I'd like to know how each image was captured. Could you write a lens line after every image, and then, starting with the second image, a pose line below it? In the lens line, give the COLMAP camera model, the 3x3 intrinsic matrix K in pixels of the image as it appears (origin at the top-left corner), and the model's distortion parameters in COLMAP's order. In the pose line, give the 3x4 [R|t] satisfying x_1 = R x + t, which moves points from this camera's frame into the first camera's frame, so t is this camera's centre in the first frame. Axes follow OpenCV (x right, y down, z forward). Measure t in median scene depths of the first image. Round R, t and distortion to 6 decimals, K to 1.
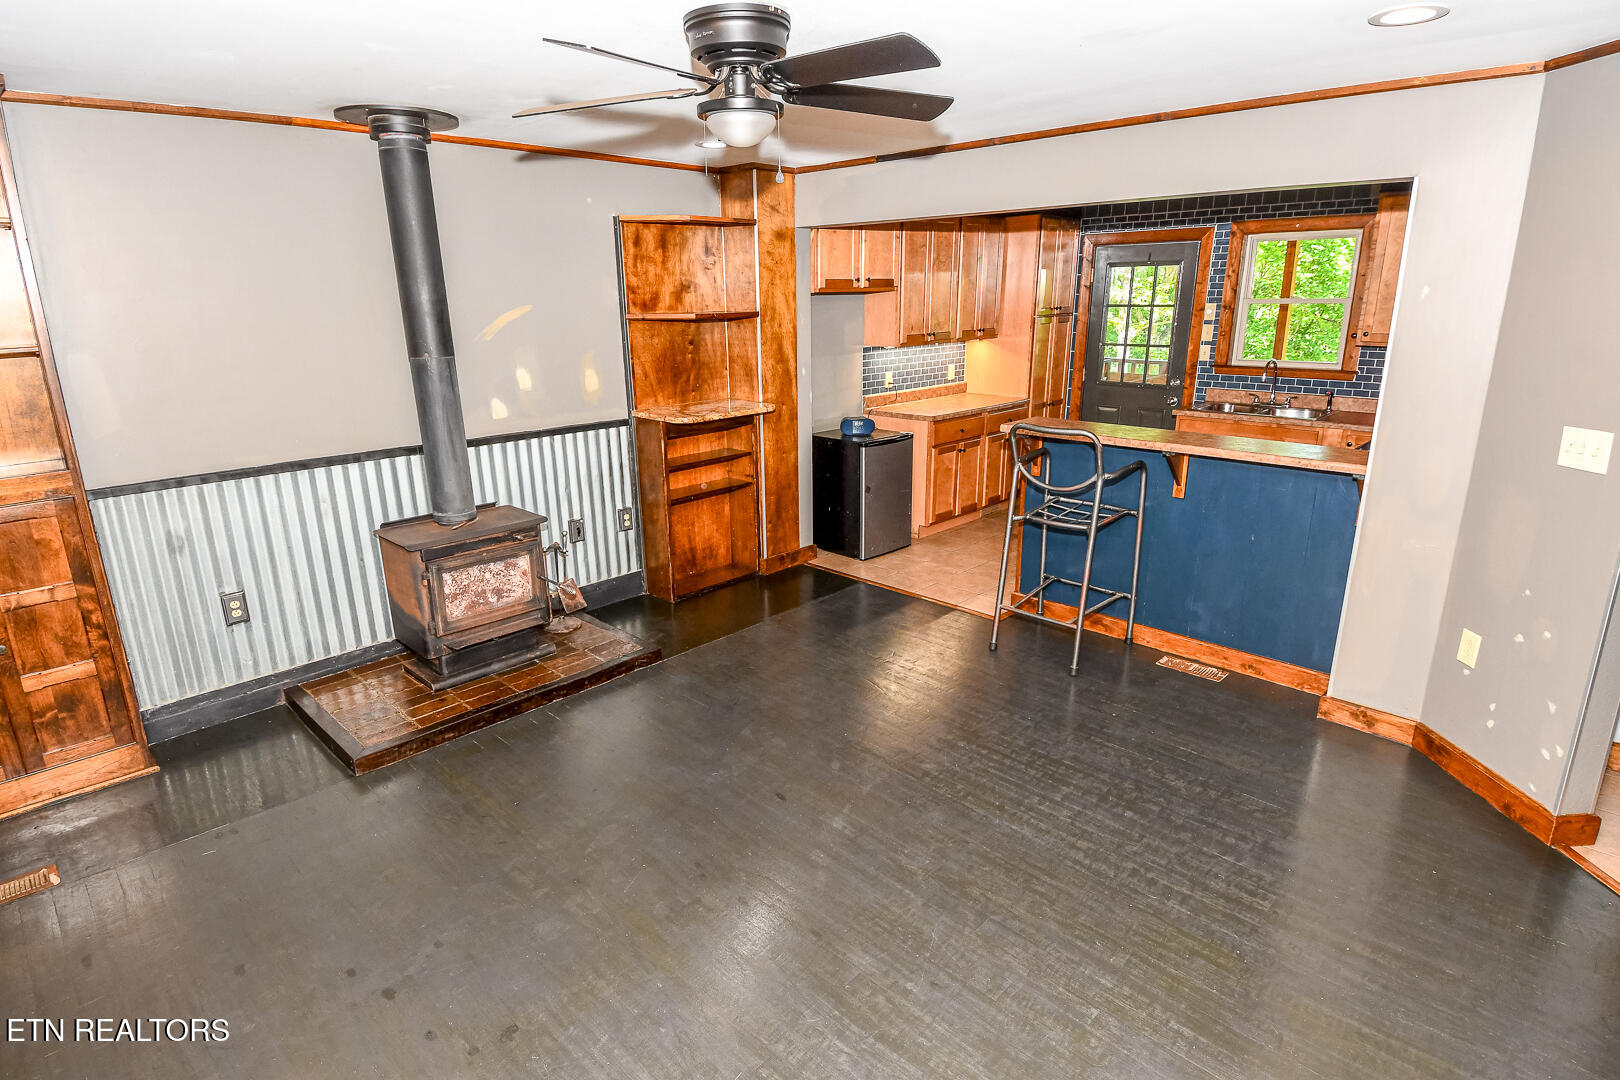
lens RADIAL K [[859.8, 0, 821.1], [0, 859.8, 542.1], [0, 0, 1]] dist [0.075647, -0.075548]
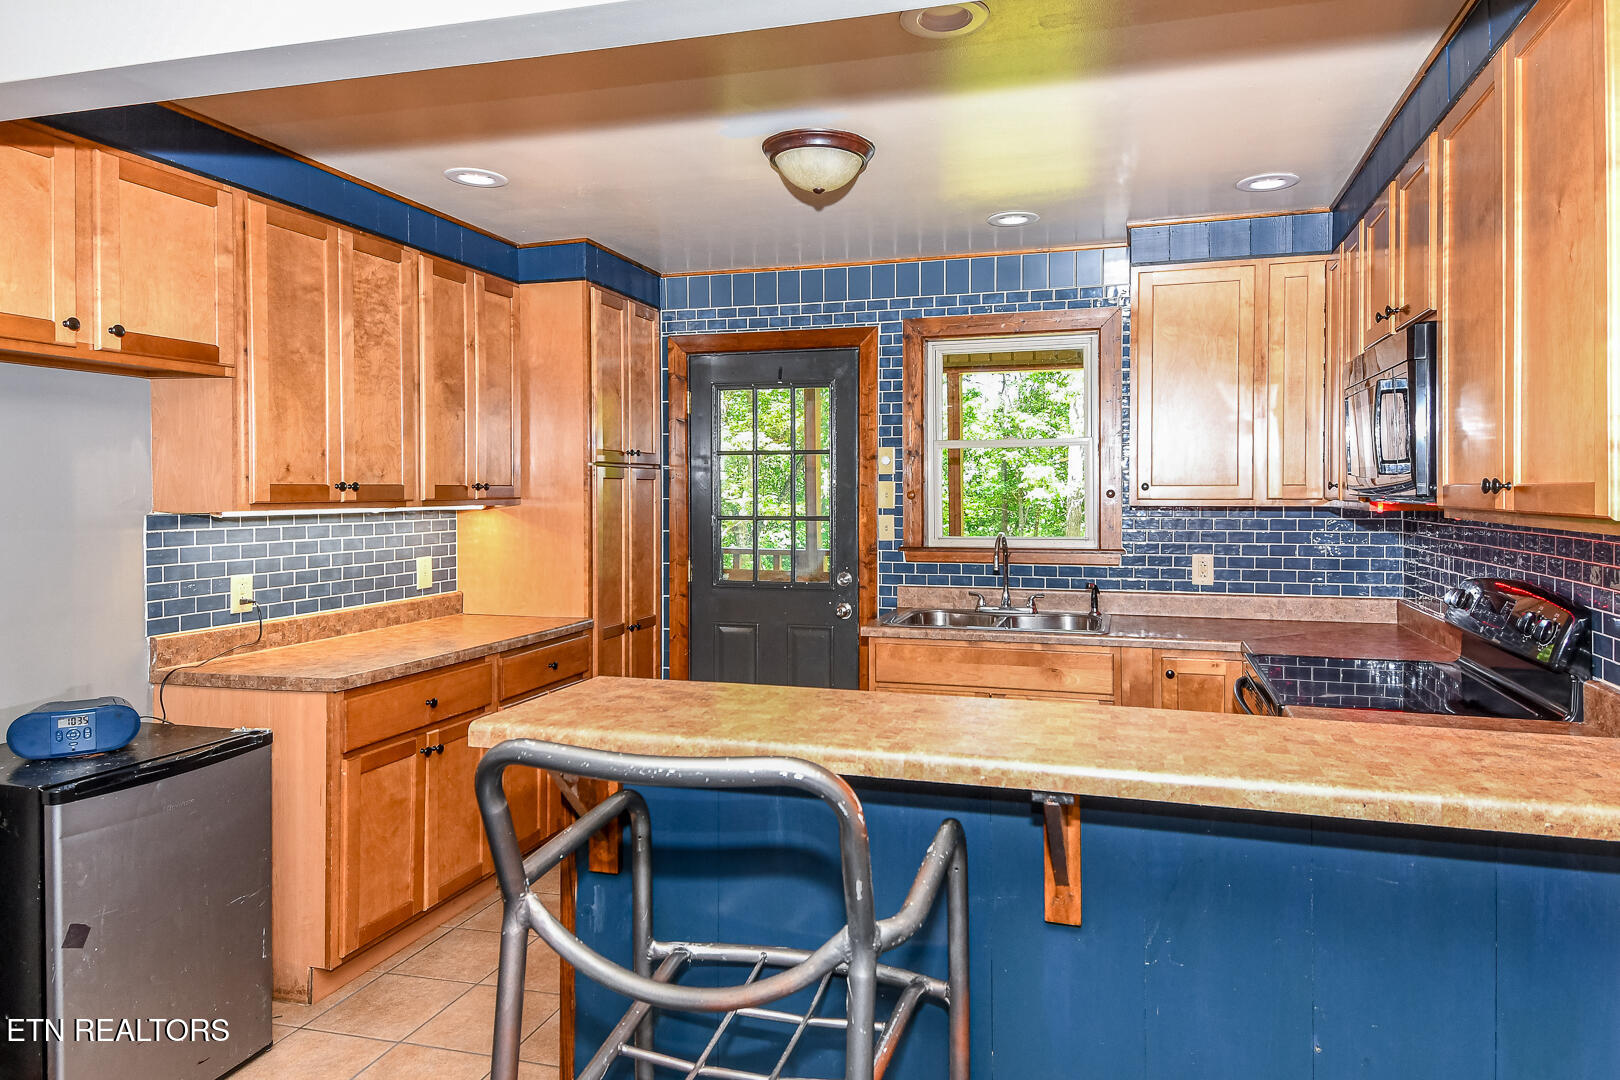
lens RADIAL K [[969.3, 0, 870.2], [0, 969.3, 496.5], [0, 0, 1]] dist [0.052964, -0.000085]
pose [[0.878409, 0.005313, 0.477880, 0.143761], [0.129395, 0.959946, -0.248518, -0.093063], [-0.460059, 0.280136, 0.842538, 0.548839]]
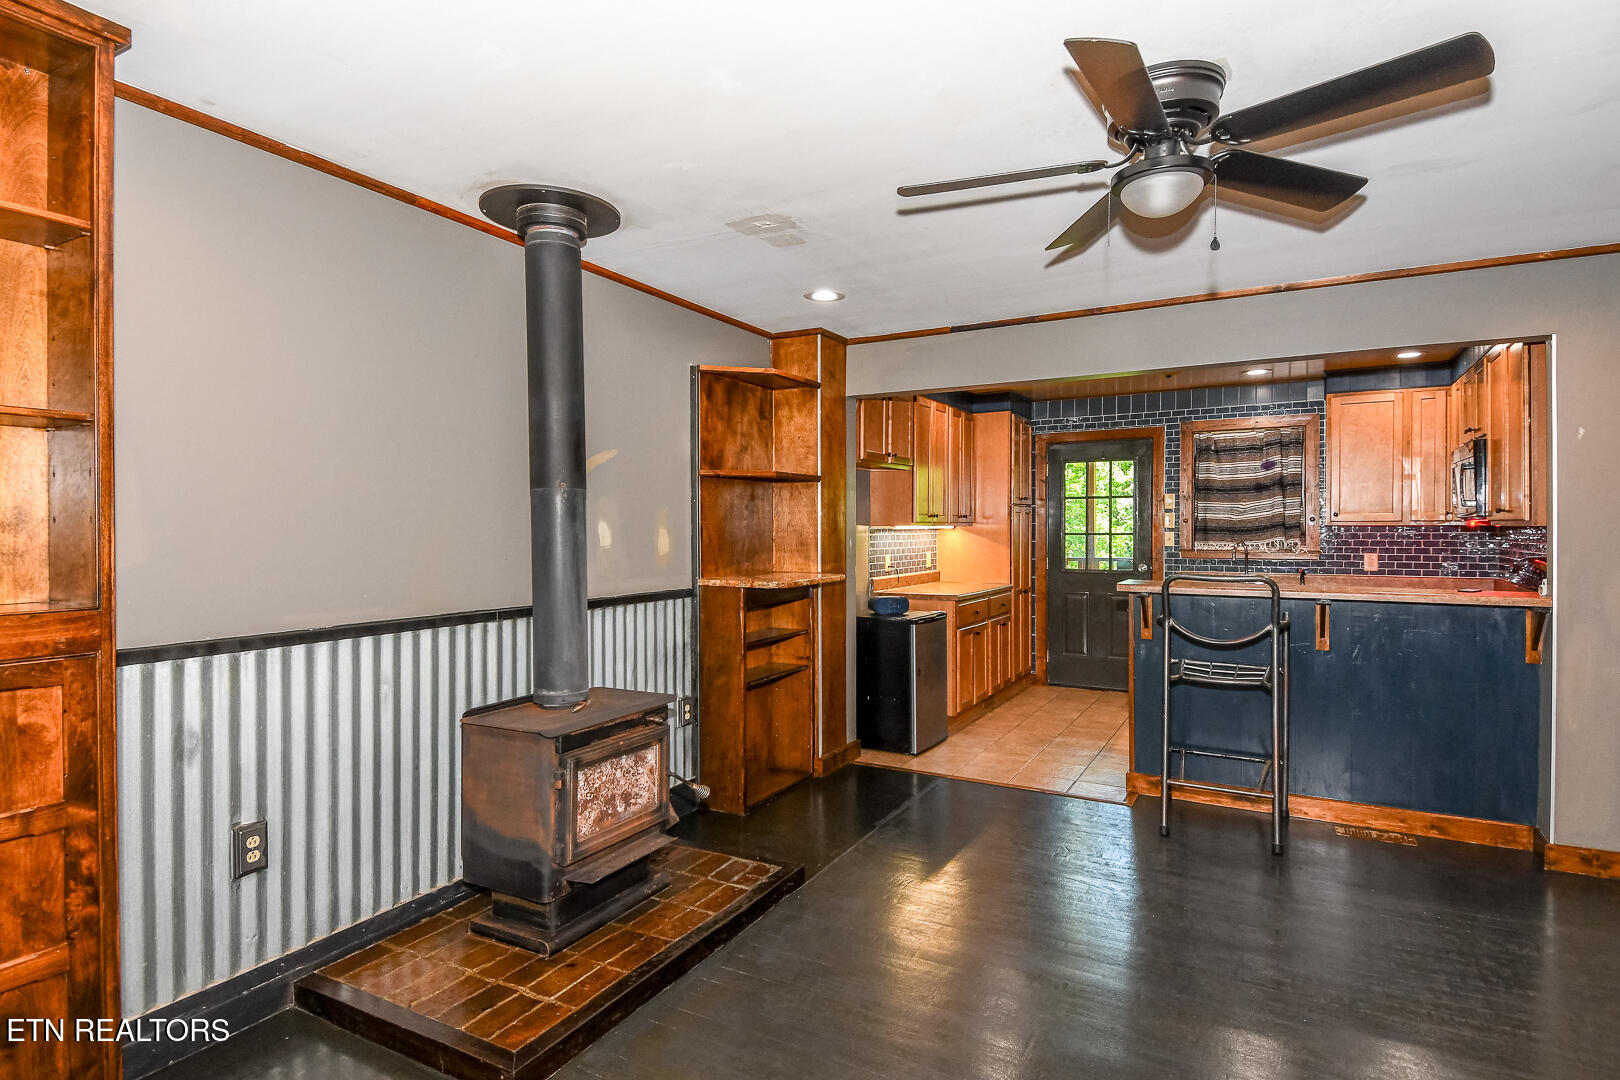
lens RADIAL K [[863.2, 0, 810.0], [0, 863.2, 540.0], [0, 0, 1]] dist [0.050527, -0.037752]
pose [[0.965903, 0.002923, 0.258889, -0.308932], [0.067680, 0.962315, -0.263379, 0.038749], [-0.249903, 0.271920, 0.929305, 0.162880]]
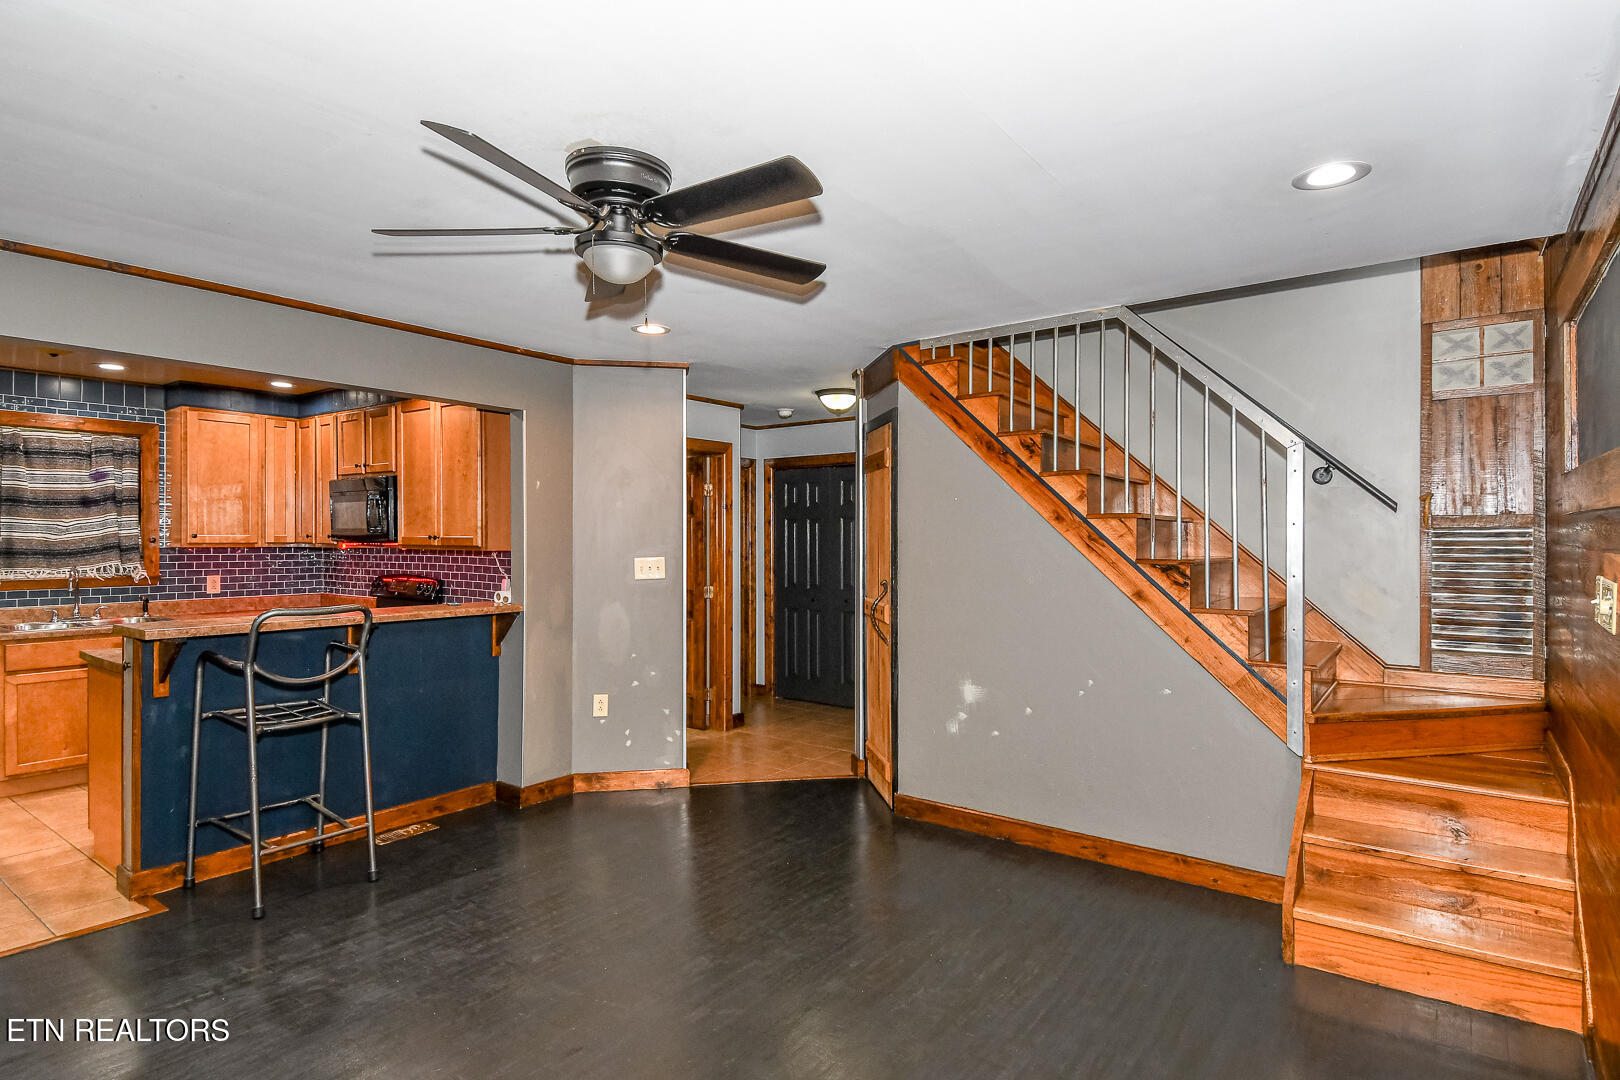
lens RADIAL K [[851.7, 0, 815.2], [0, 851.7, 537.7], [0, 0, 1]] dist [0.071494, -0.060183]
pose [[-0.133023, 0.009835, 0.991064, -0.505049], [0.282588, 0.958820, 0.028415, -0.061138], [-0.949973, 0.283843, -0.130324, 0.461884]]
